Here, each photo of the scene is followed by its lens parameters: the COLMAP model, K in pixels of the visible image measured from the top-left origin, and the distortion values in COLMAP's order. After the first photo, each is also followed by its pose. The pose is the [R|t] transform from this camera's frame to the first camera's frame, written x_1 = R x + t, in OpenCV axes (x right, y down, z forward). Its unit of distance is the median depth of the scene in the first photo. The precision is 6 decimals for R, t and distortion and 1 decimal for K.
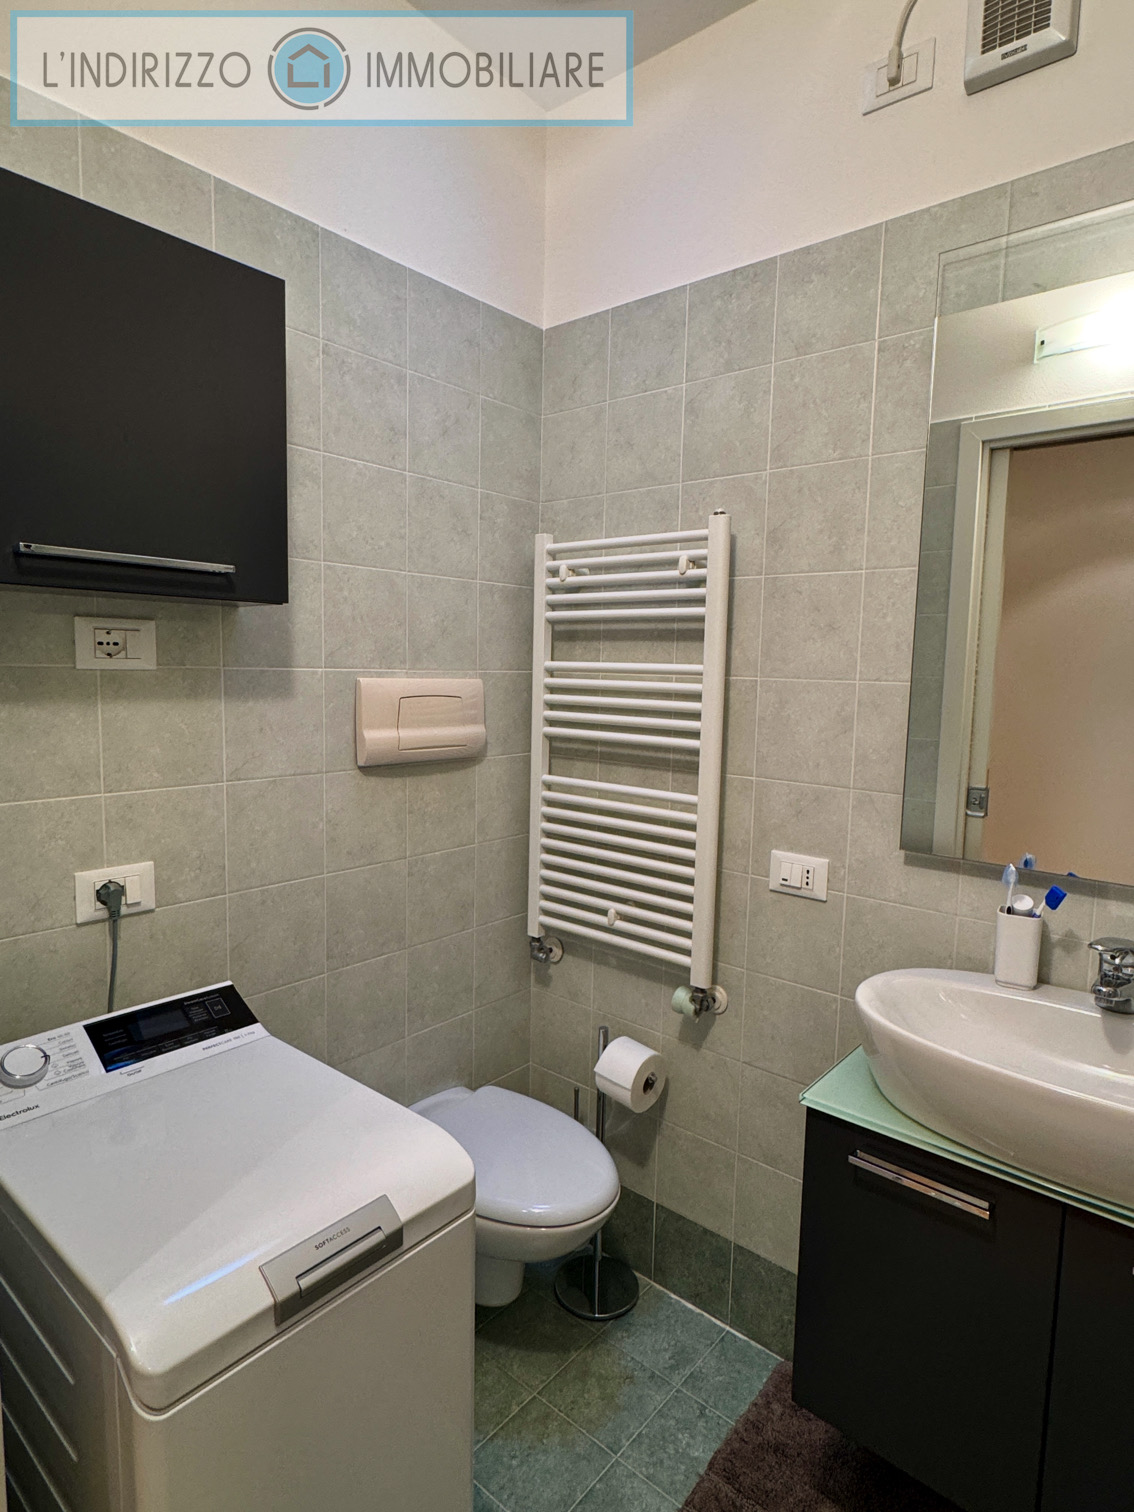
lens RADIAL K [[869.4, 0, 572.7], [0, 869.4, 758.5], [0, 0, 1]] dist [0.003318, 0.000924]
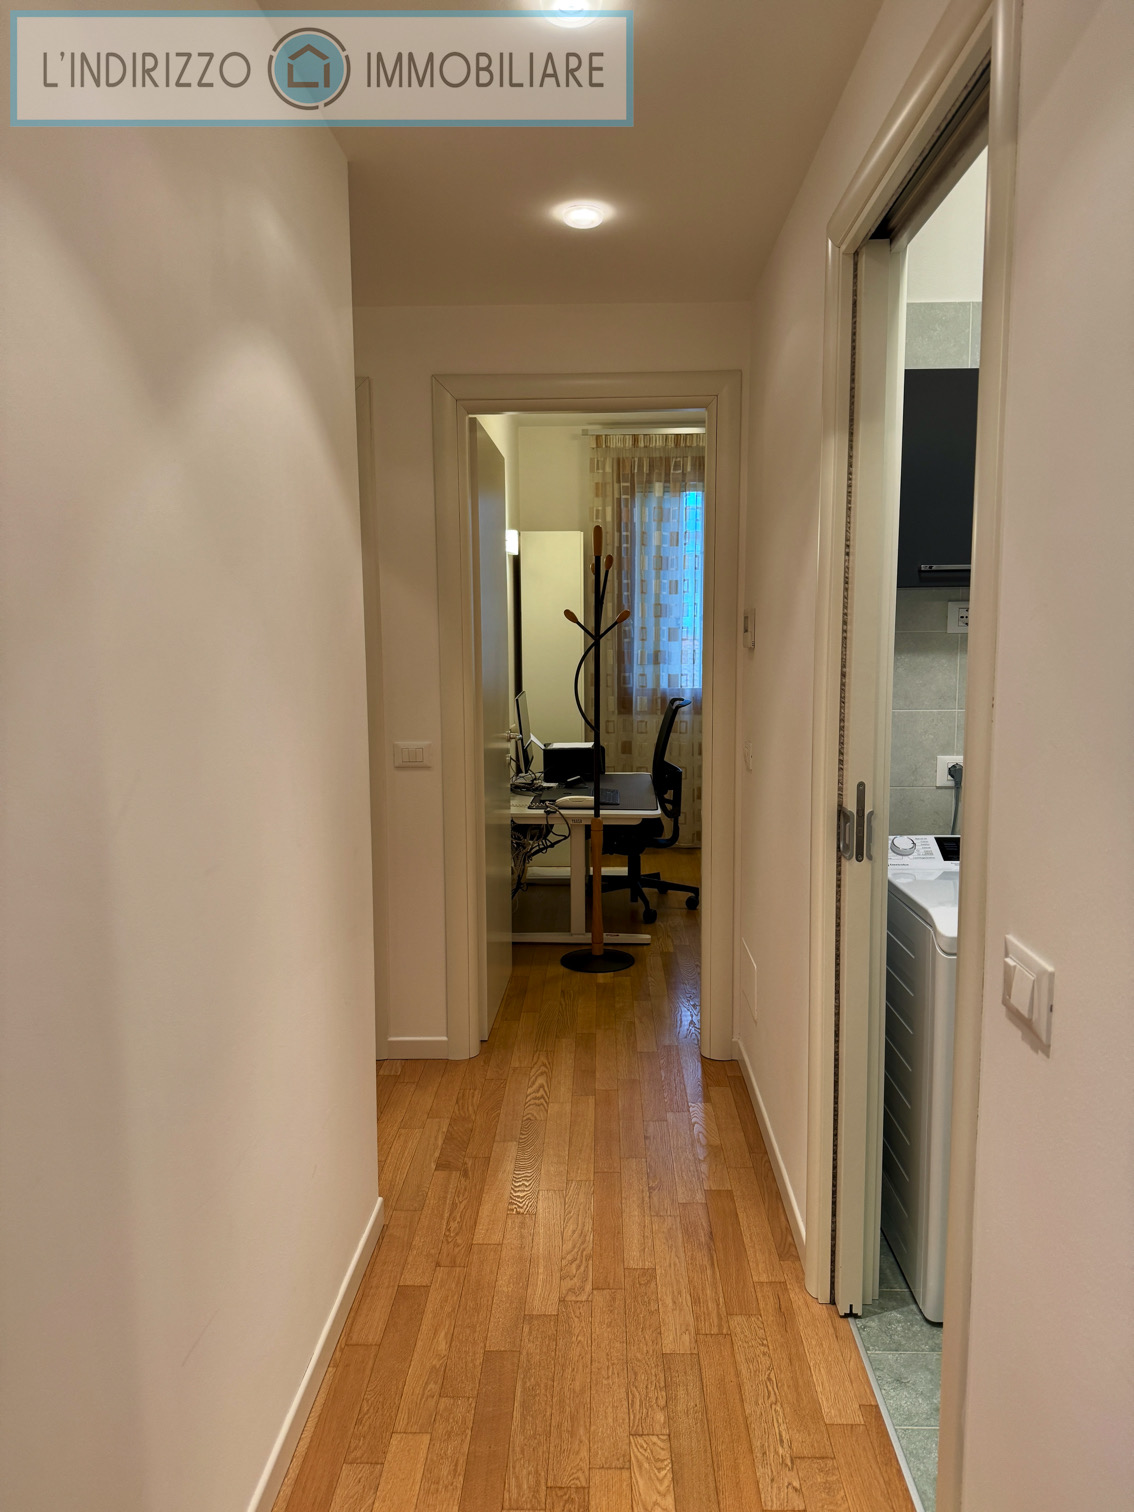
lens RADIAL K [[1075.8, 0, 568.0], [0, 1075.8, 756.2], [0, 0, 1]] dist [0.064606, -0.082276]
pose [[0.638505, 0.066364, -0.766751, 0.555927], [-0.058588, 0.997576, 0.037554, 0.093910], [0.767385, 0.020944, 0.640845, -0.856235]]
